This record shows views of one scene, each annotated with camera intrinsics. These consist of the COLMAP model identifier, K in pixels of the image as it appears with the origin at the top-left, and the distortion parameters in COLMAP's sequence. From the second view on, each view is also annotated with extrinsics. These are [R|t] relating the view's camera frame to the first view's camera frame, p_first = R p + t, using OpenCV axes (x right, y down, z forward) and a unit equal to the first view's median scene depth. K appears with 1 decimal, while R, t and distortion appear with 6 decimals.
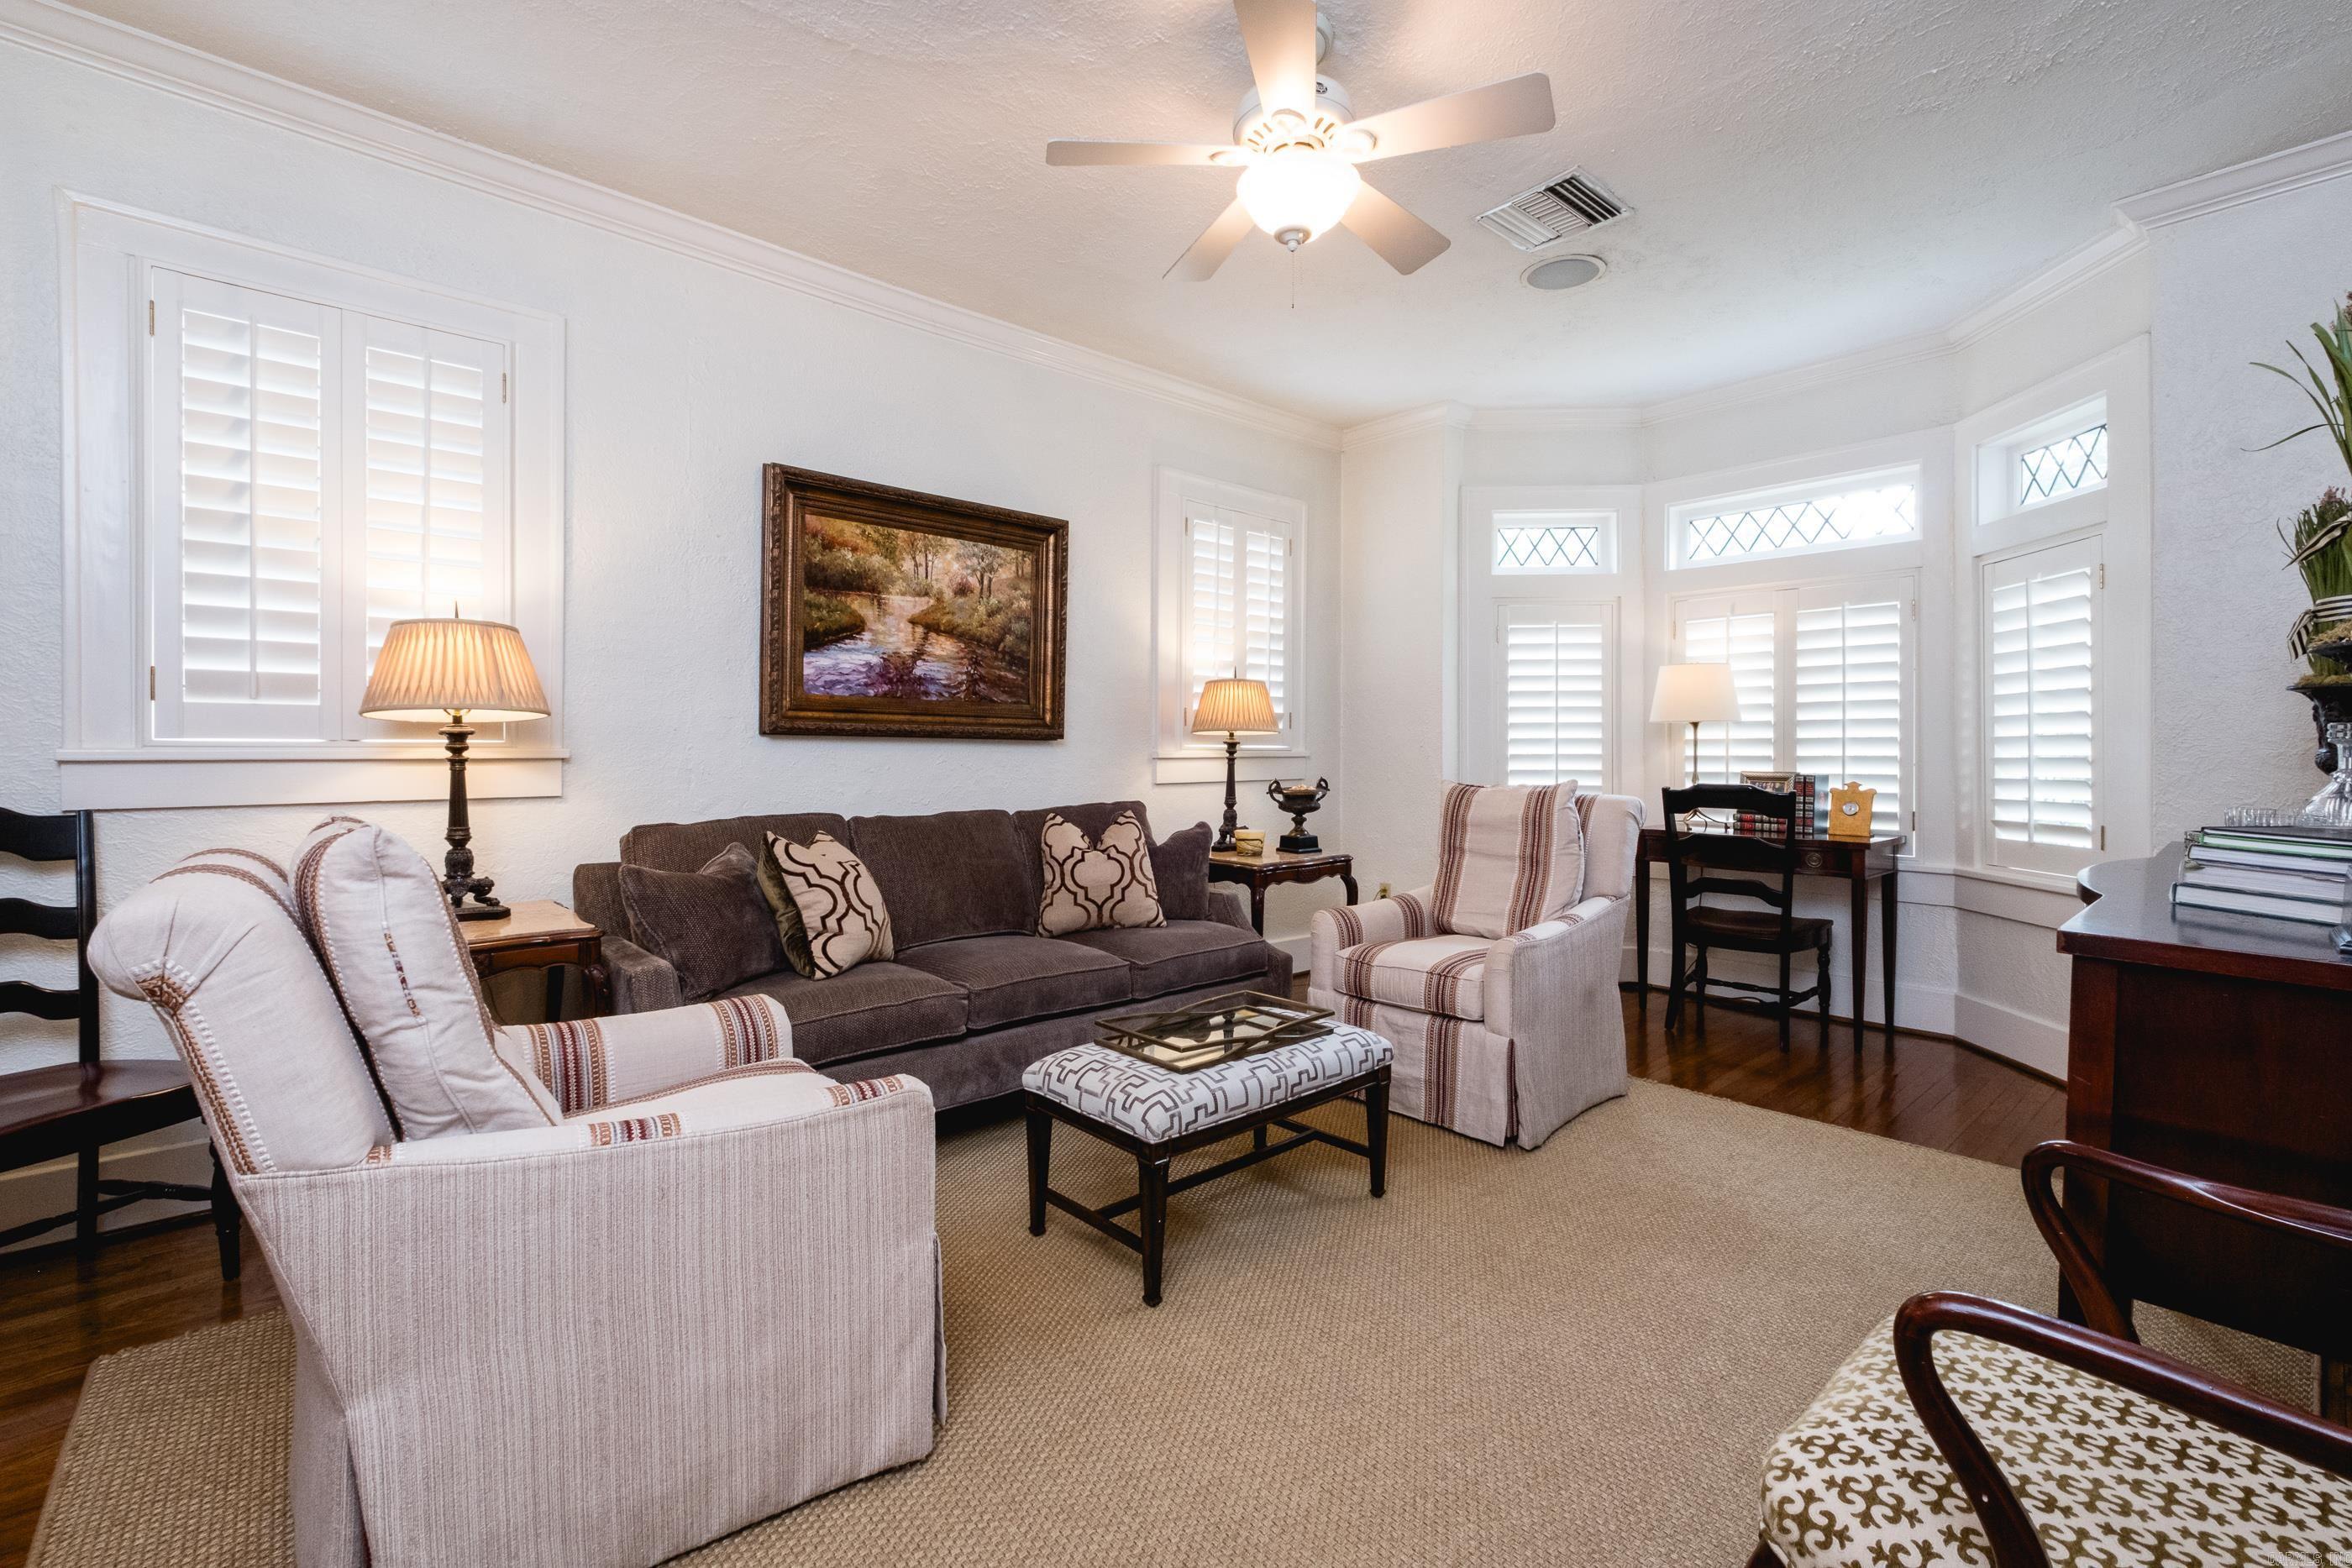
lens RADIAL K [[1025.0, 0, 1196.5], [0, 1025.0, 762.7], [0, 0, 1]] dist [0.007729, -0.006514]
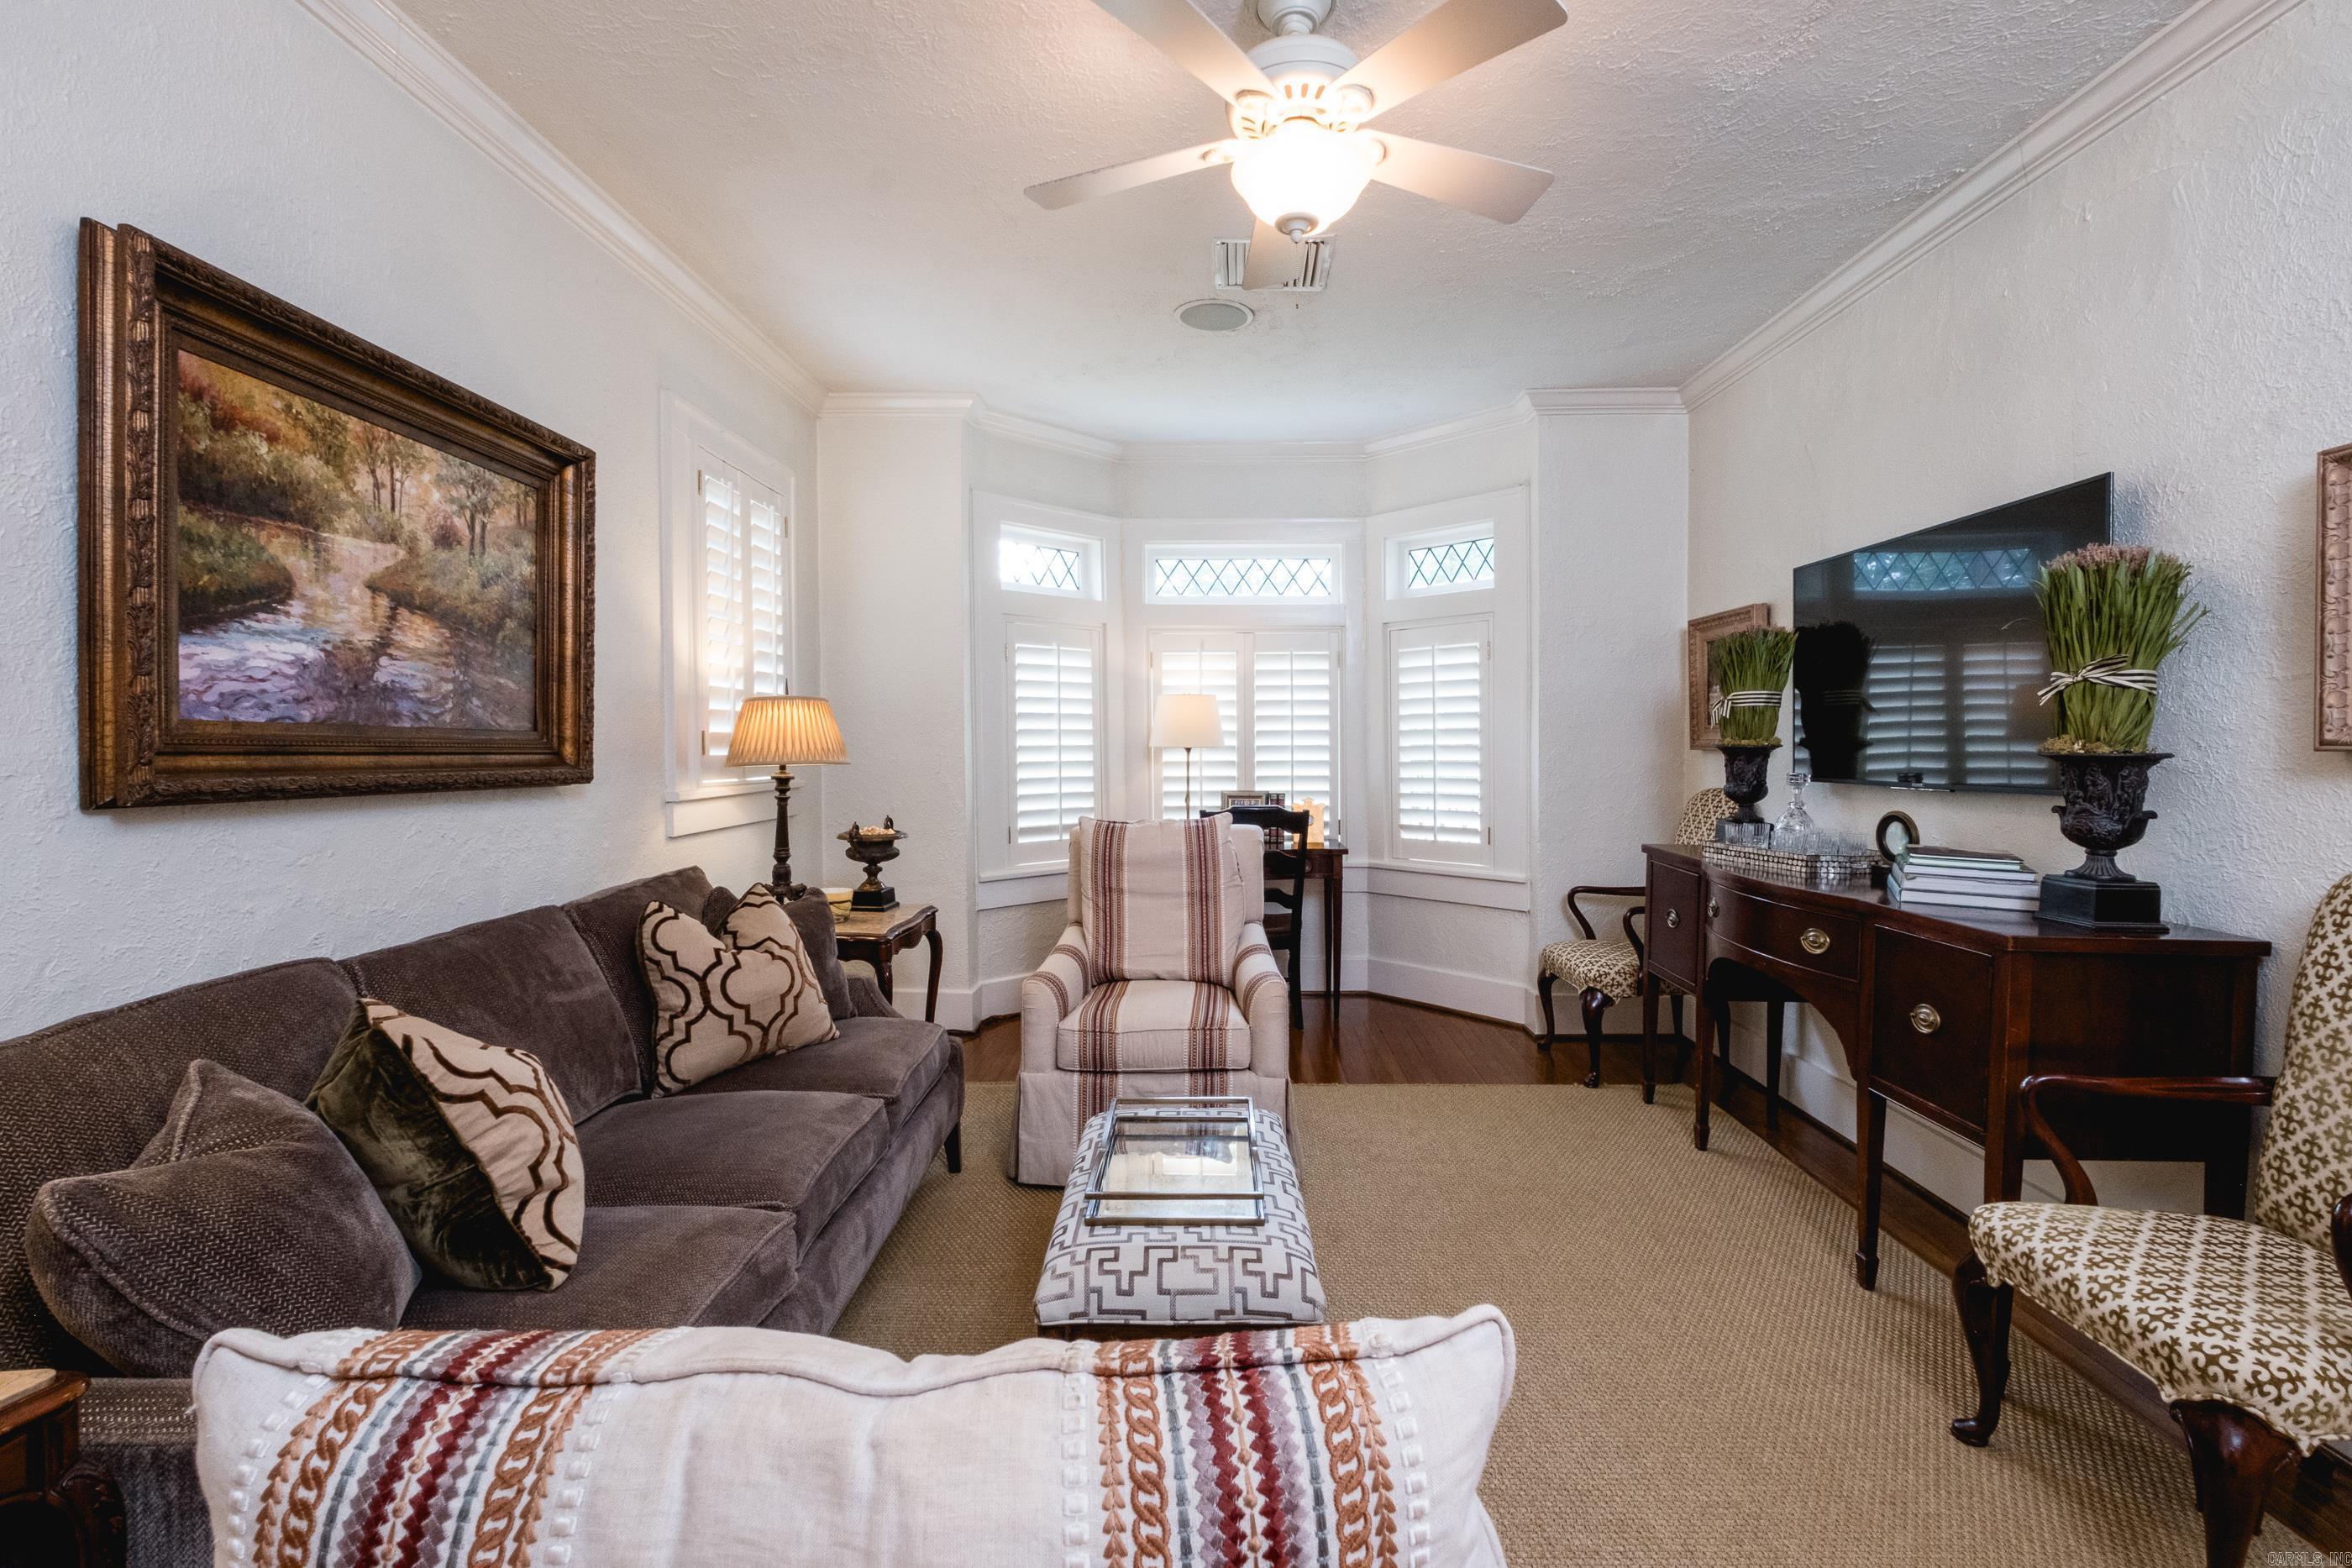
lens RADIAL K [[1025.0, 0, 1196.9], [0, 1025.0, 783.2], [0, 0, 1]] dist [0.007729, -0.006514]
pose [[0.684912, -0.030743, 0.727977, -0.375369], [0.011111, 0.999434, 0.031754, -0.043472], [-0.728541, -0.013660, 0.684866, 0.289964]]
